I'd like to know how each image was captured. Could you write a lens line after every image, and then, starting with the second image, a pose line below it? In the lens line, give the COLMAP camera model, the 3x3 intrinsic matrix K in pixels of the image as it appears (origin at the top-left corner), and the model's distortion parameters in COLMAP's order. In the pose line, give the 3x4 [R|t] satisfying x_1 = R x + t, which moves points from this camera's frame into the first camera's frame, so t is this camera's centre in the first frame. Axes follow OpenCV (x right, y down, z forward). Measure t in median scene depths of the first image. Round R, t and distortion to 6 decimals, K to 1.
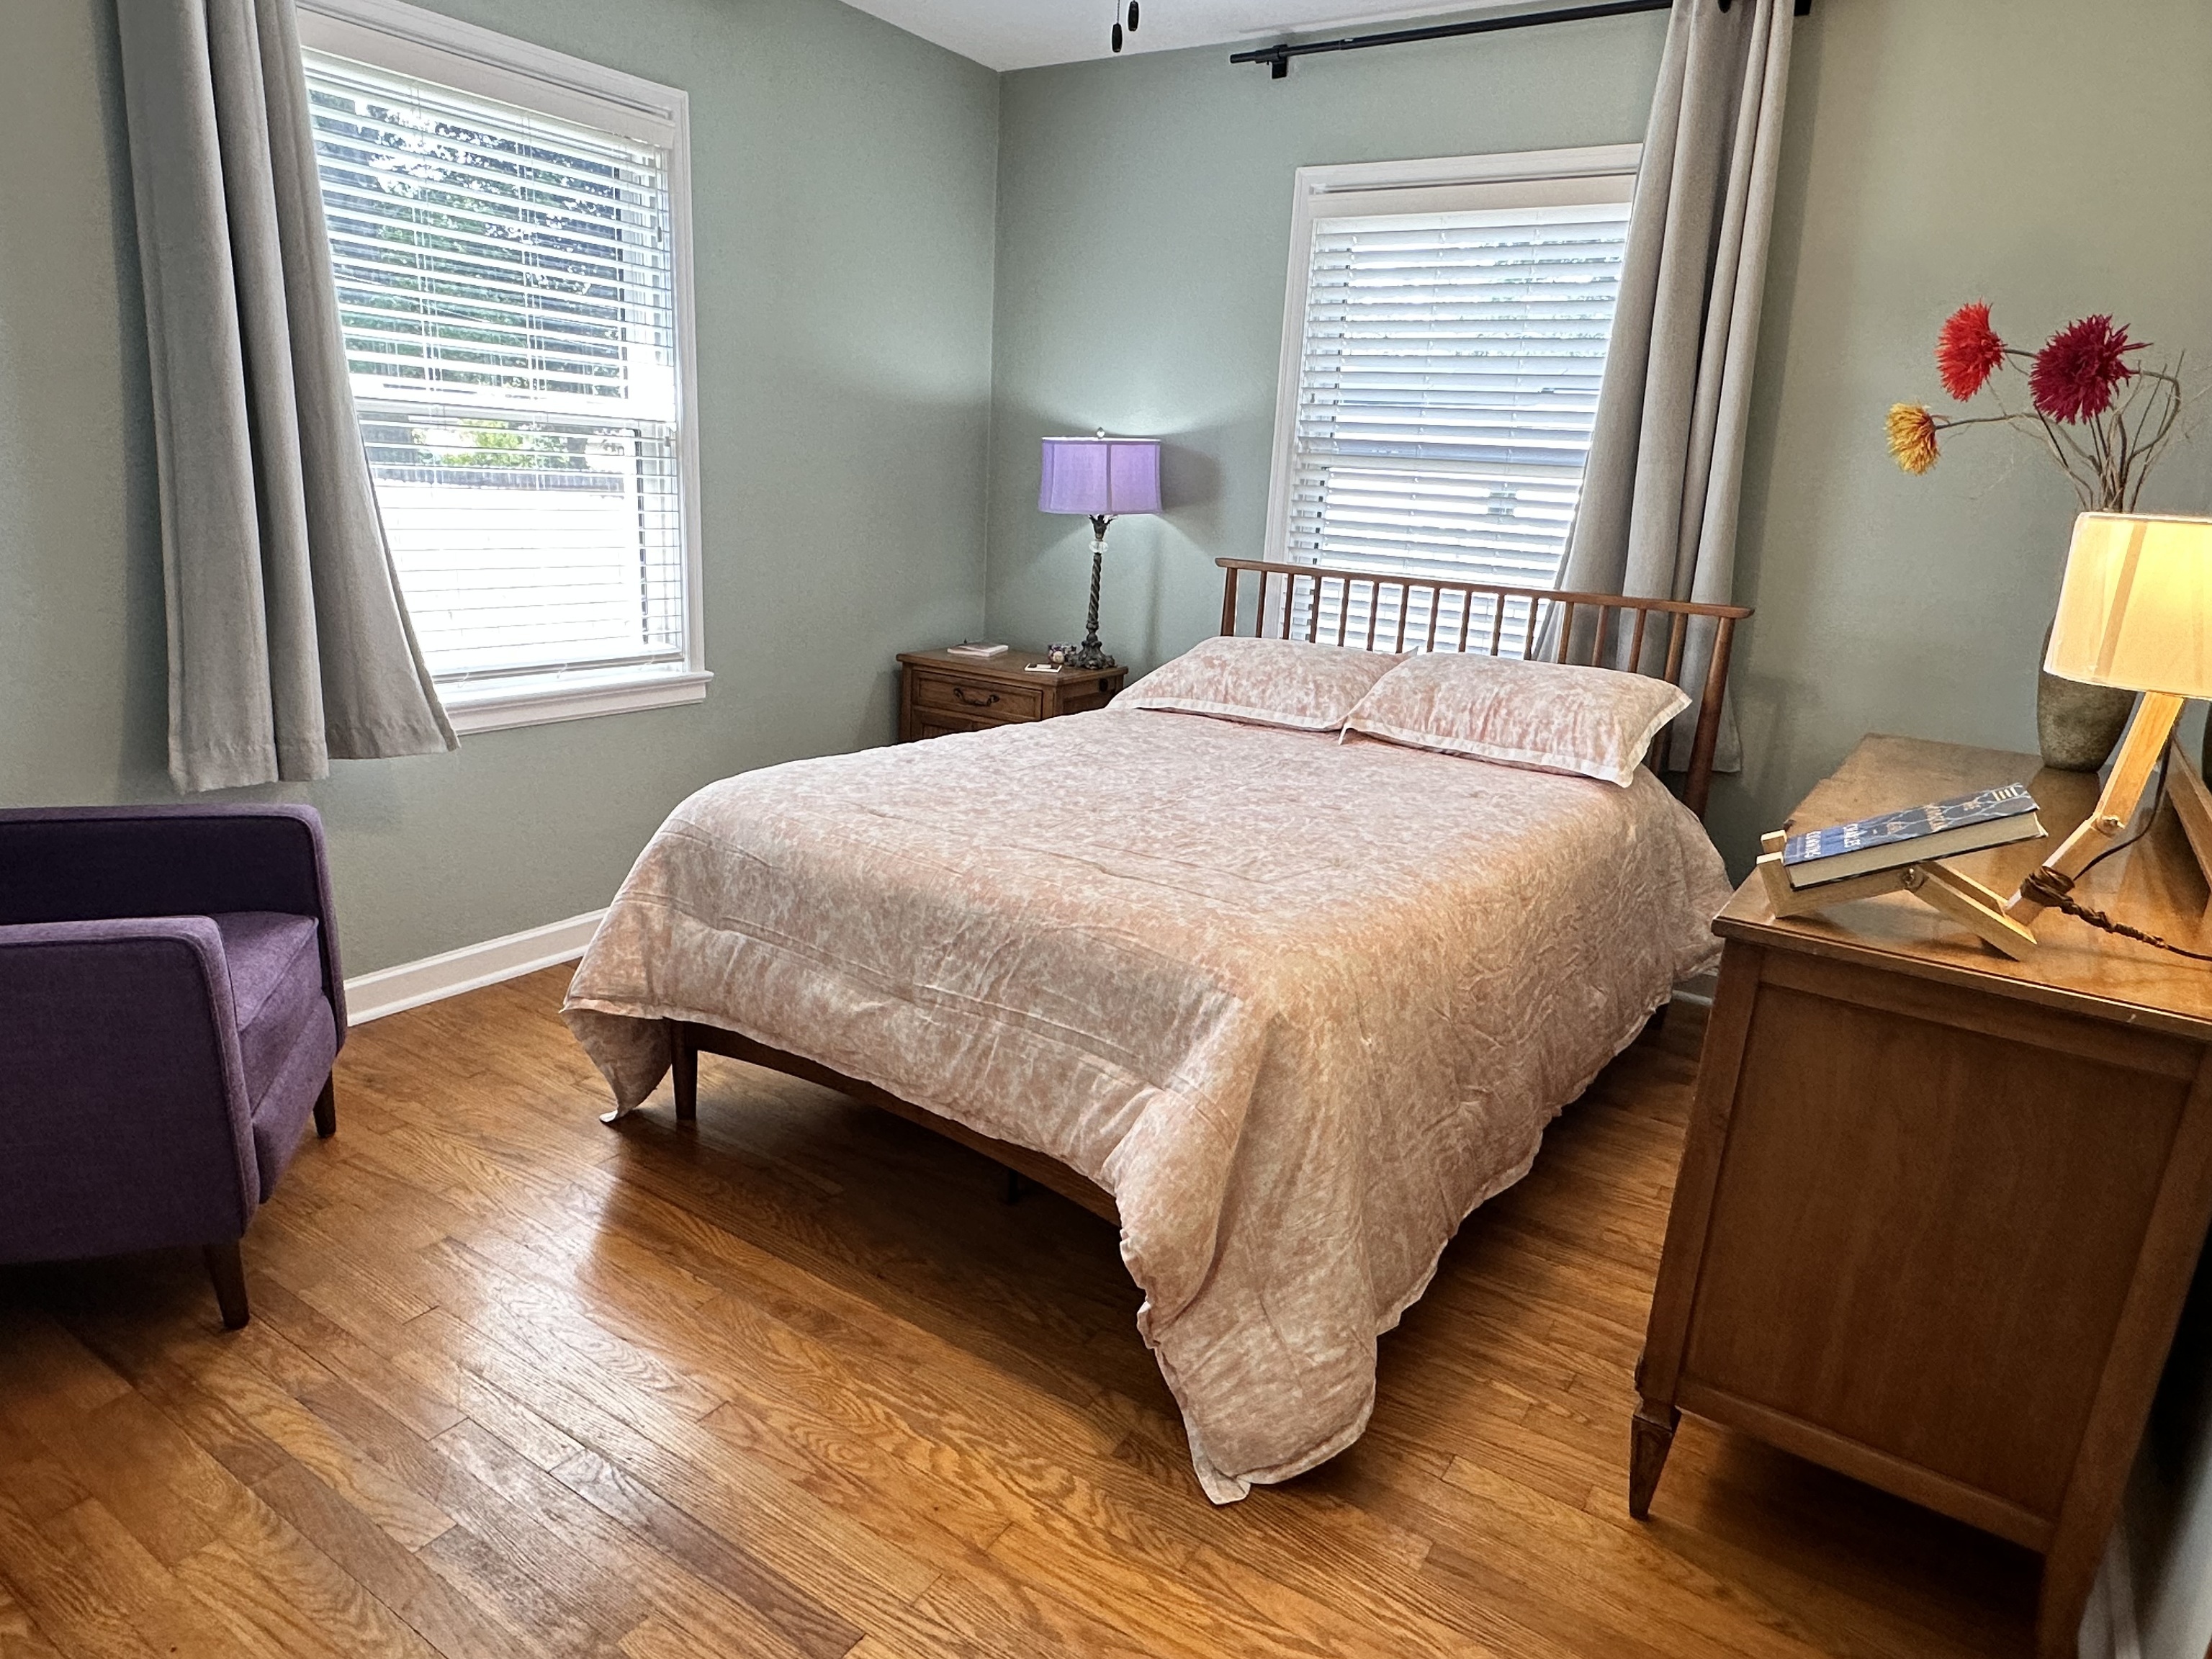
lens RADIAL K [[1332.0, 0, 1089.8], [0, 1332.0, 848.6], [0, 0, 1]] dist [-0.003039, -0.004089]
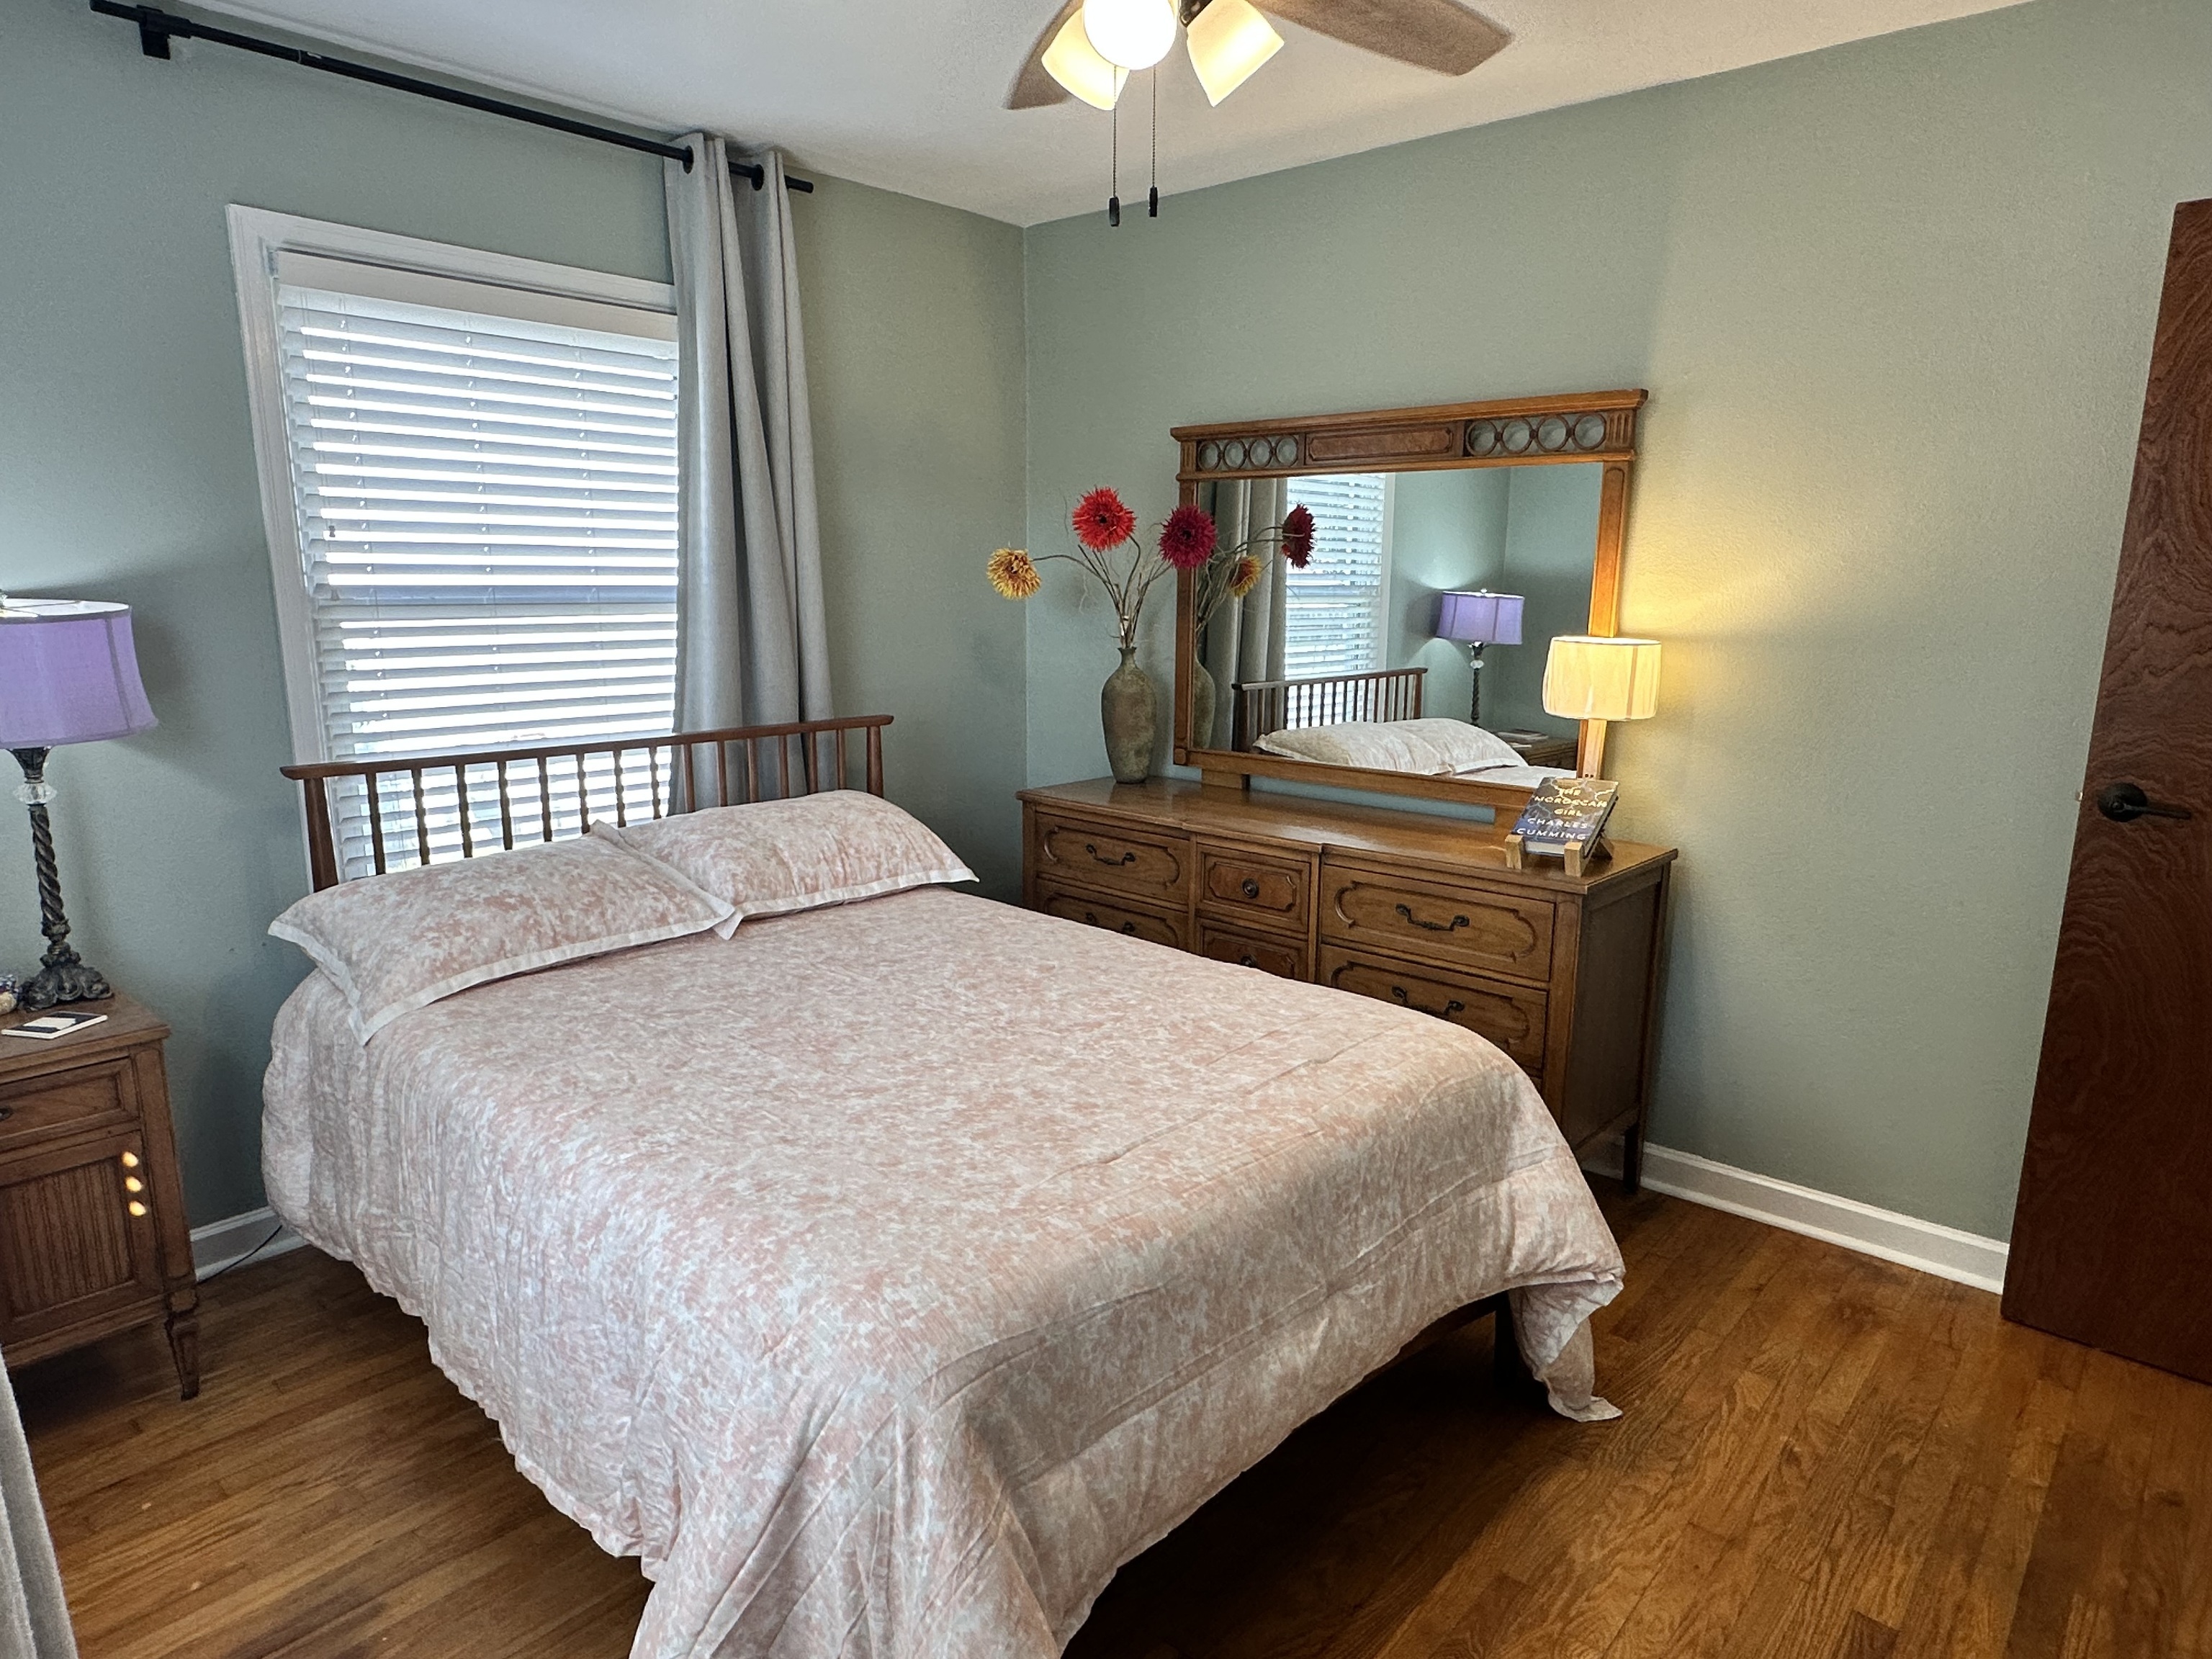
lens RADIAL K [[1332.0, 0, 1089.8], [0, 1332.0, 848.6], [0, 0, 1]] dist [-0.003039, -0.004089]
pose [[0.138869, -0.250053, 0.958222, -0.758945], [0.274154, 0.939488, 0.205433, -0.315266], [-0.951607, 0.234172, 0.199019, 0.749901]]
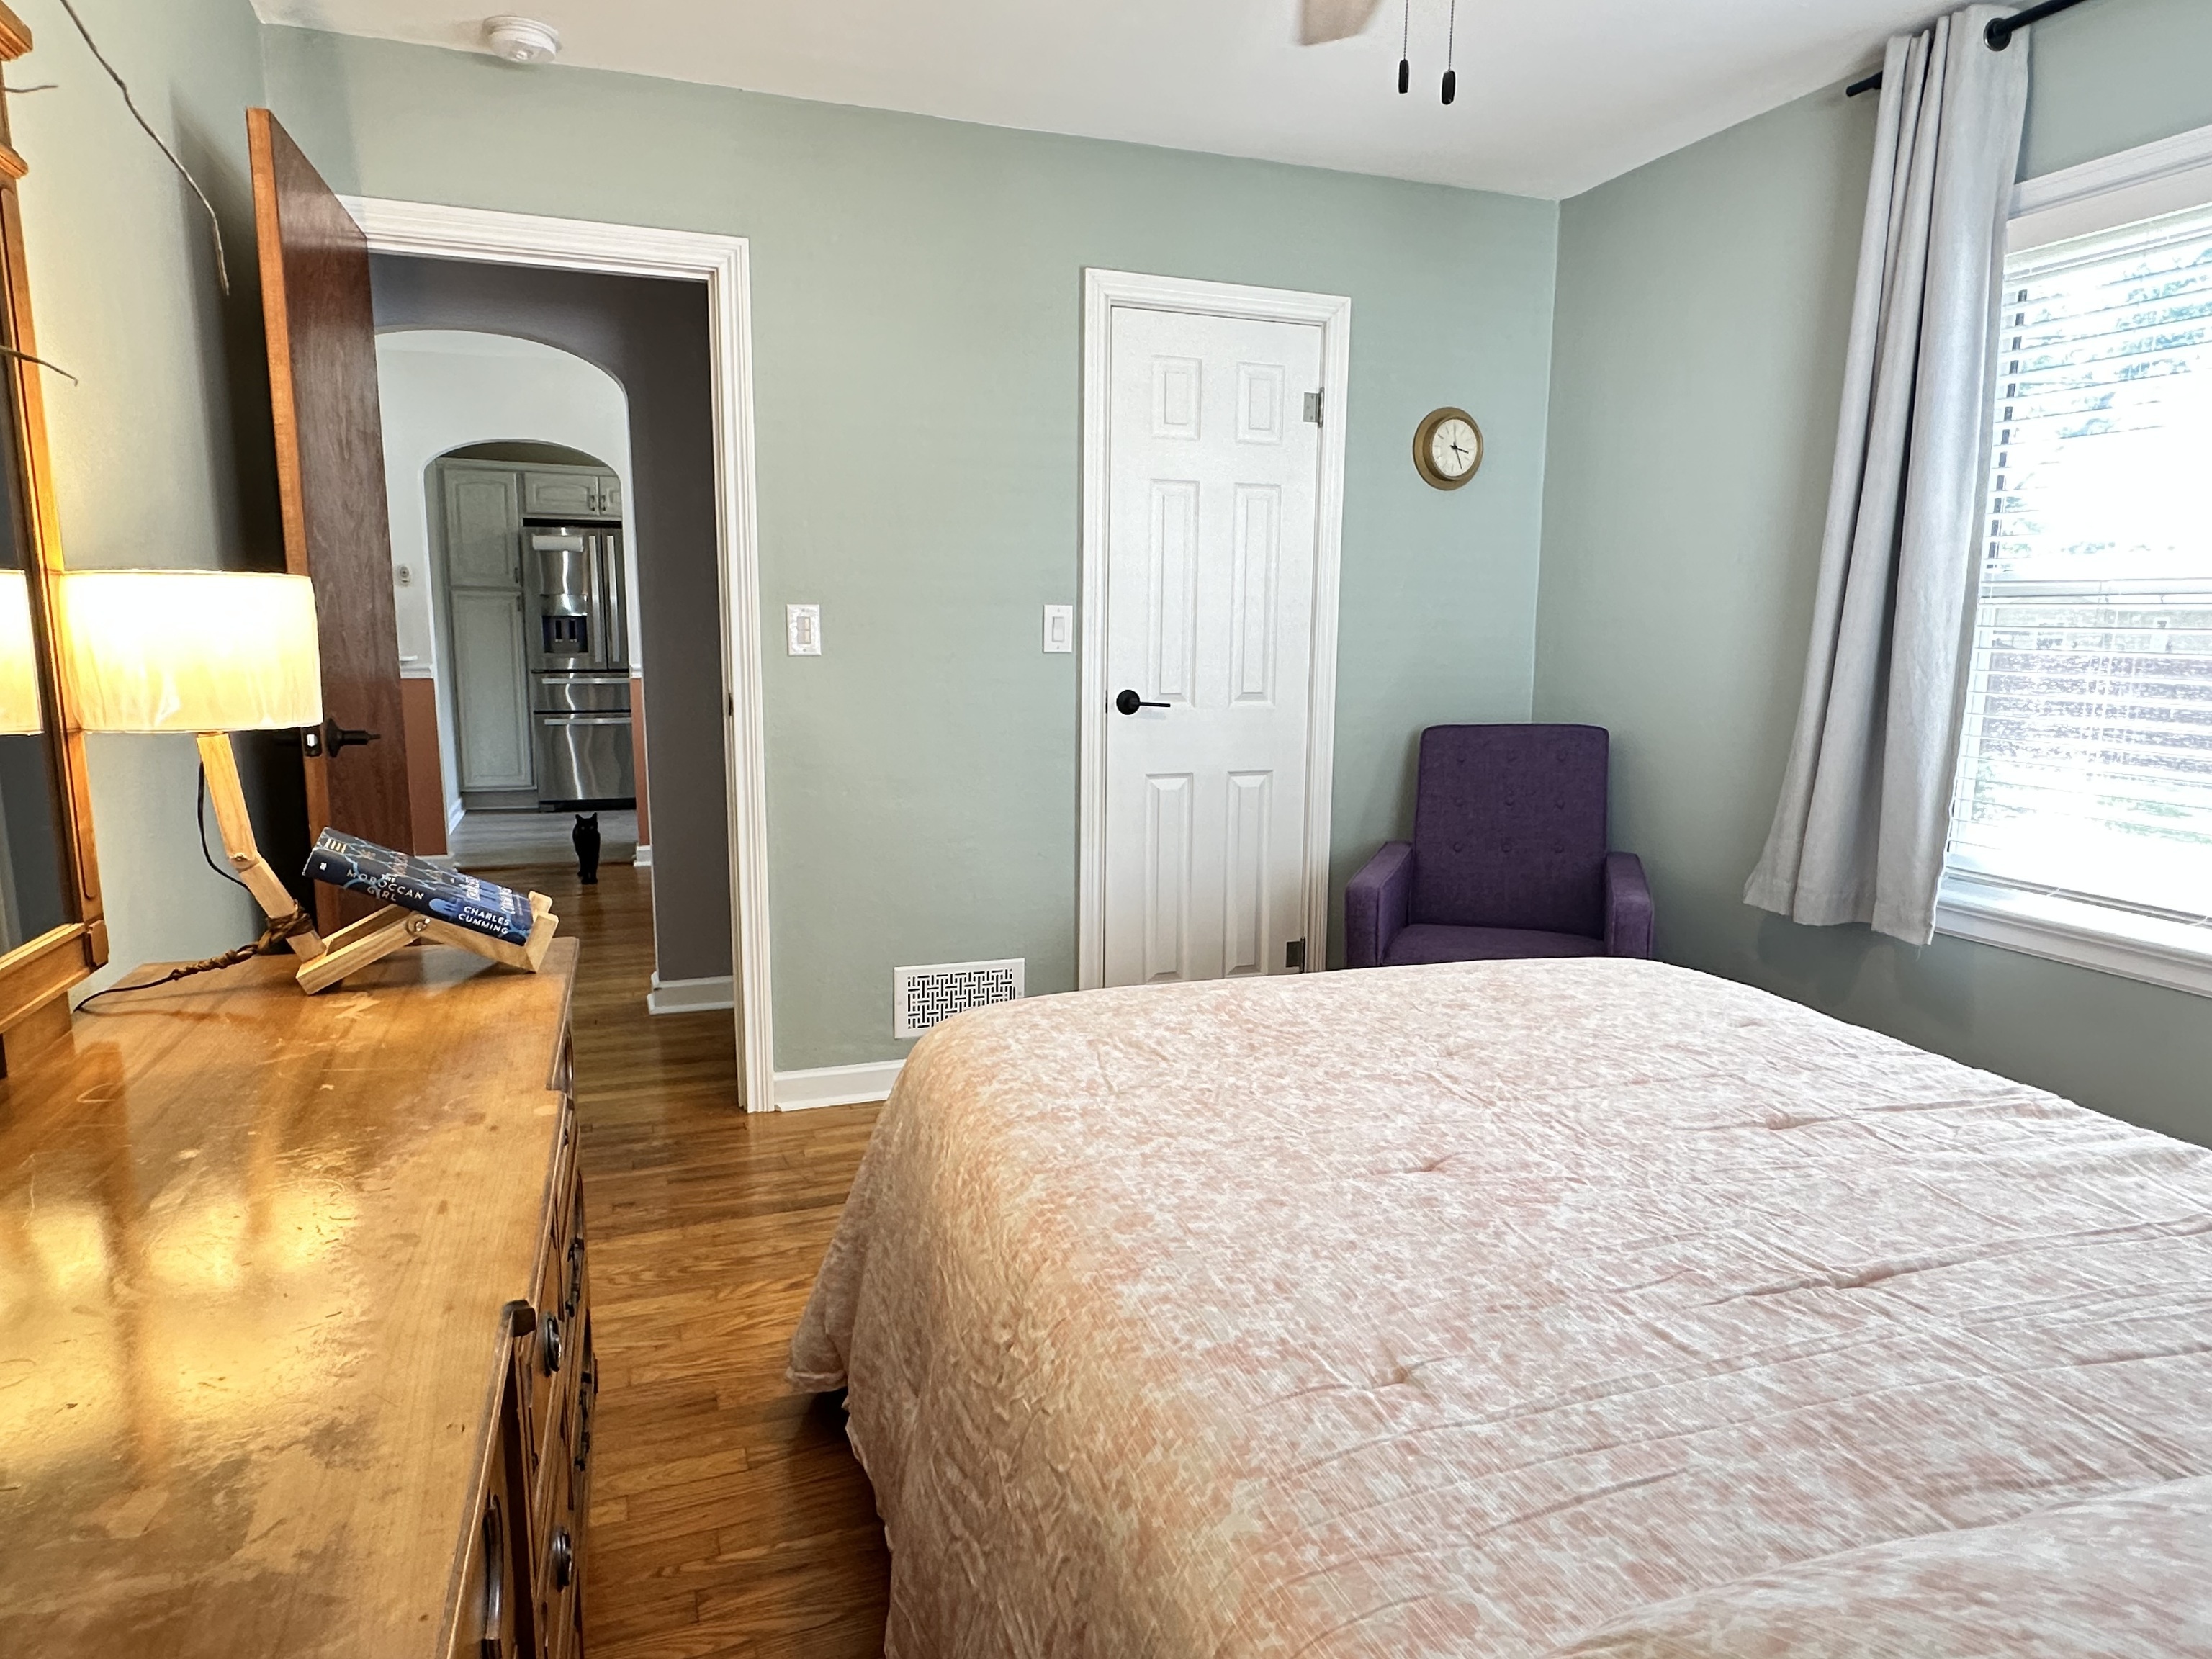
lens RADIAL K [[1332.0, 0, 1089.8], [0, 1332.0, 848.6], [0, 0, 1]] dist [-0.003039, -0.004089]
pose [[-0.594590, 0.079697, -0.800069, 0.675550], [-0.257409, 0.923833, 0.283325, -0.279620], [0.761710, 0.374407, -0.528788, 1.152523]]
